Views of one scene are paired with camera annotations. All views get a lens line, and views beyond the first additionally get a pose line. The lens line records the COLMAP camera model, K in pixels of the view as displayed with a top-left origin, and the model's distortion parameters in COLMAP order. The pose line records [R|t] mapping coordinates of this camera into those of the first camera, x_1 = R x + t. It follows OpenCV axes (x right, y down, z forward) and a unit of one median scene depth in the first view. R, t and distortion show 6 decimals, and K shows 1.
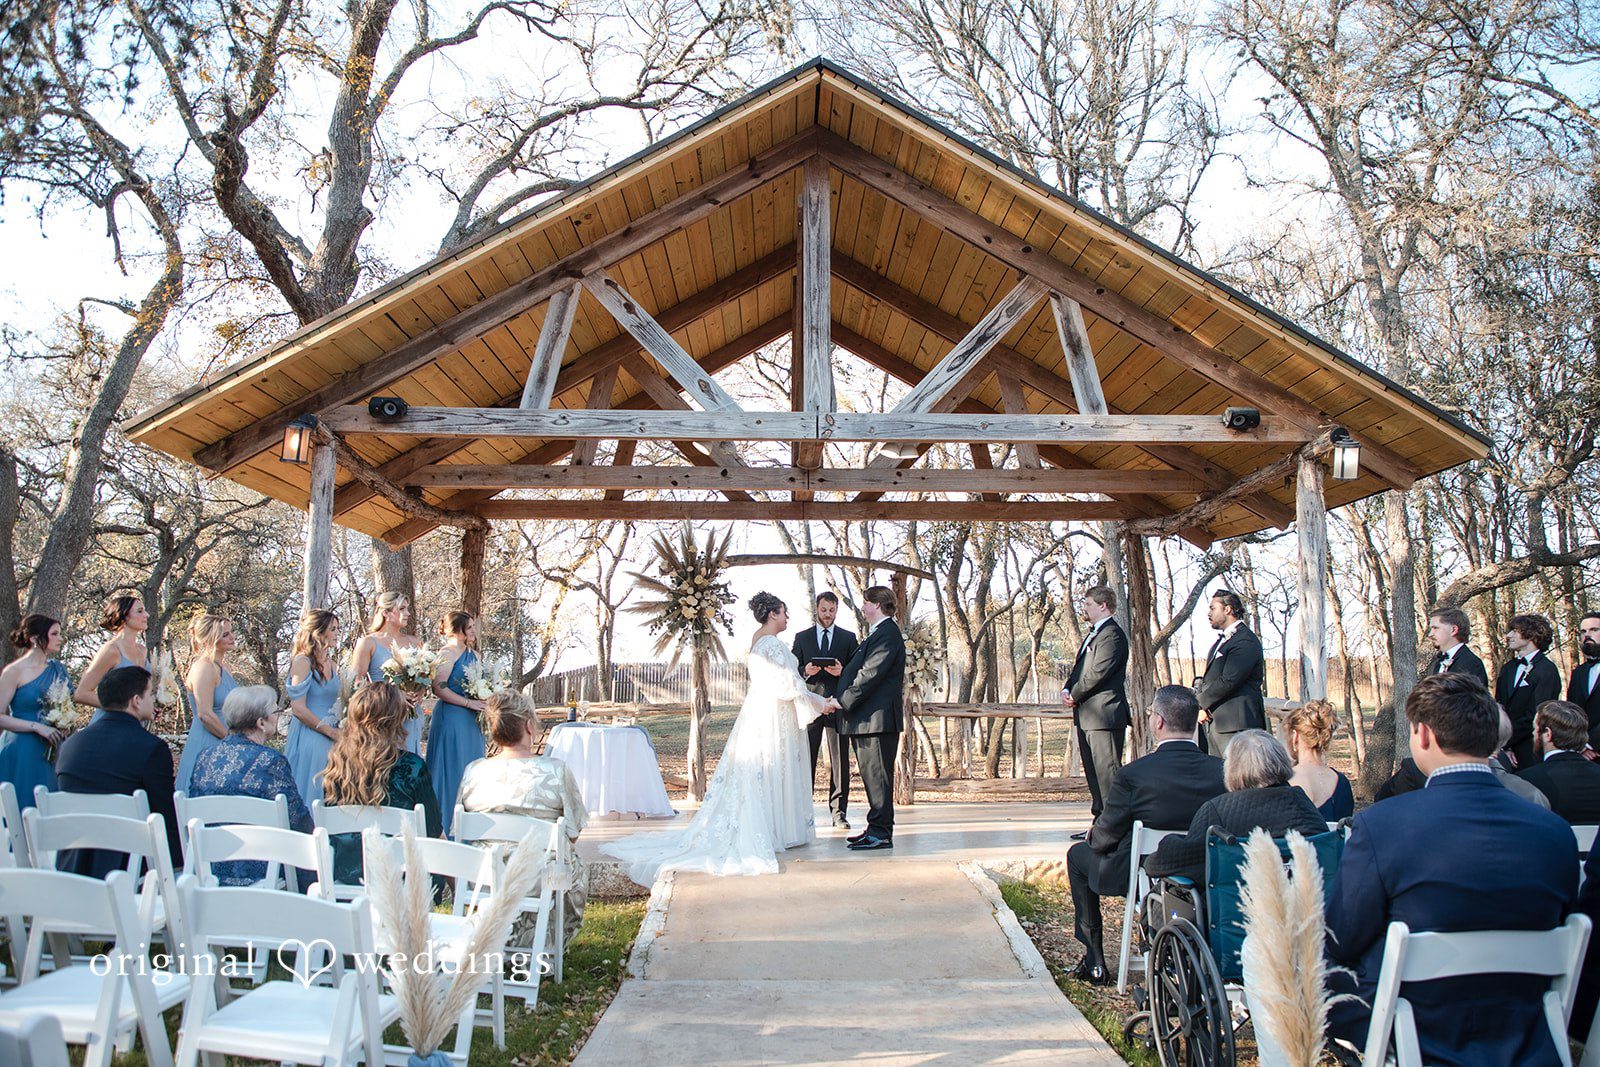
lens RADIAL K [[1269.0, 0, 796.1], [0, 1269.0, 505.4], [0, 0, 1]] dist [-0.029906, 0.006448]
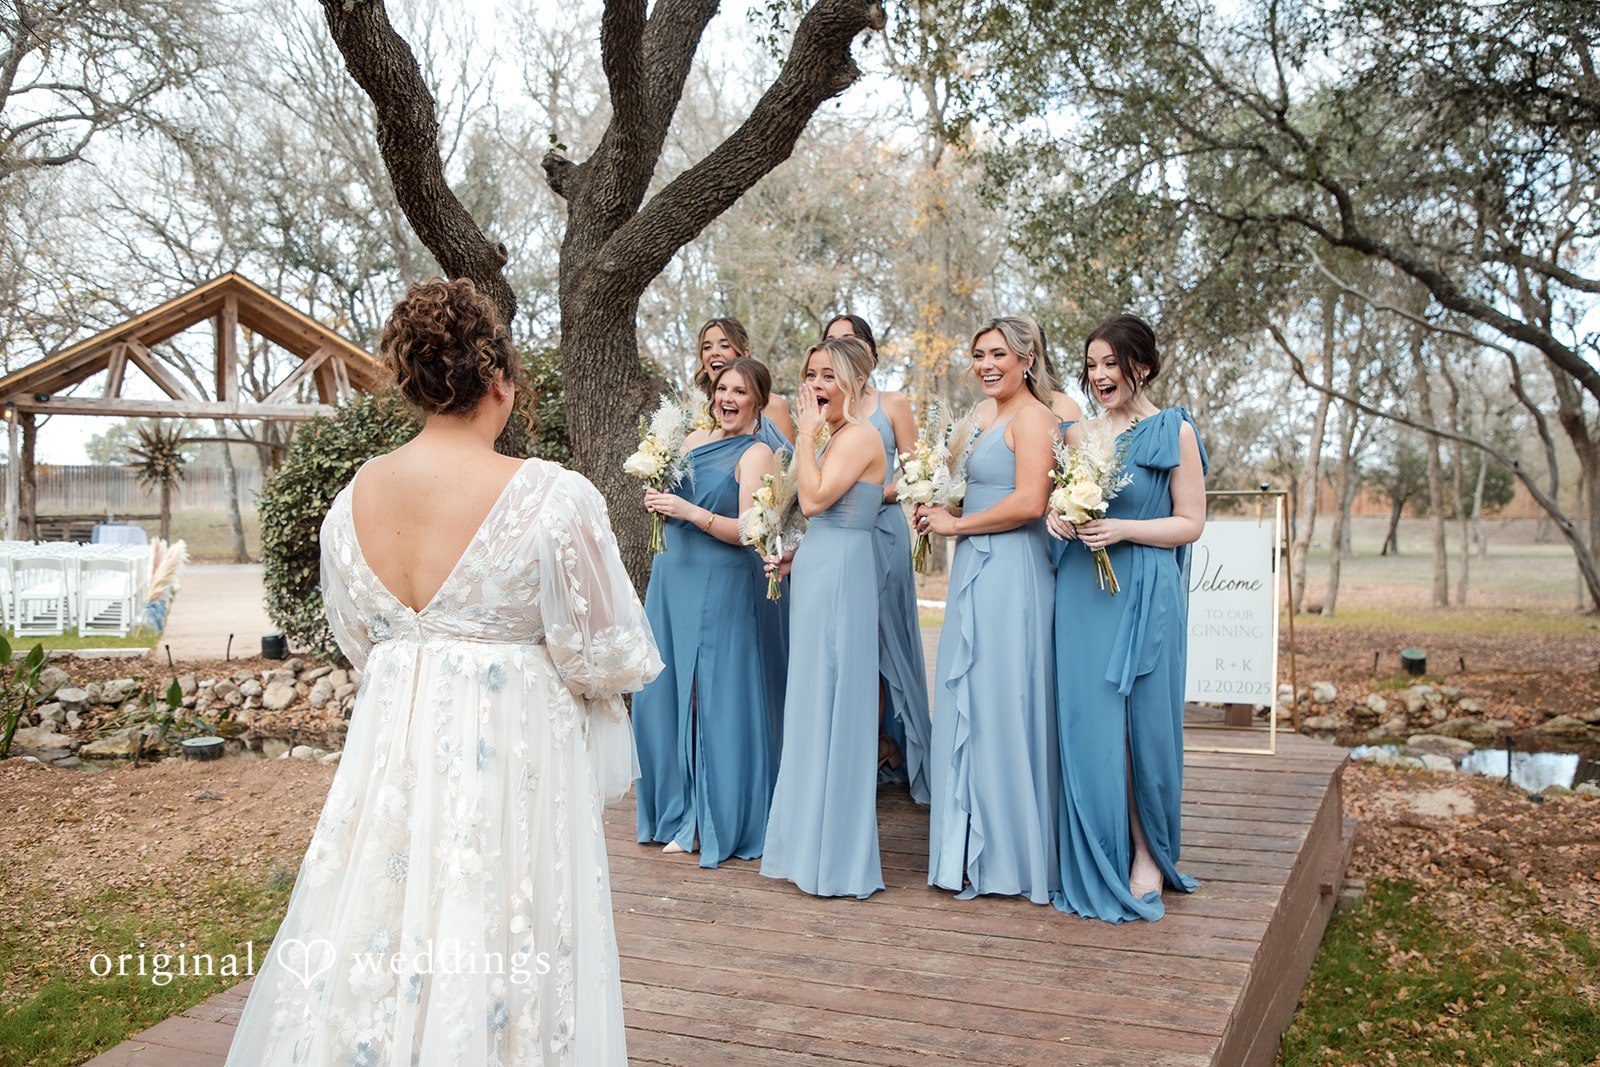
lens RADIAL K [[1269.0, 0, 796.1], [0, 1269.0, 505.4], [0, 0, 1]] dist [-0.029906, 0.006448]
pose [[0.903608, -0.001748, 0.428356, -0.029213], [-0.064452, 0.988053, 0.139992, -0.197976], [-0.423483, -0.154106, 0.892700, -1.189726]]
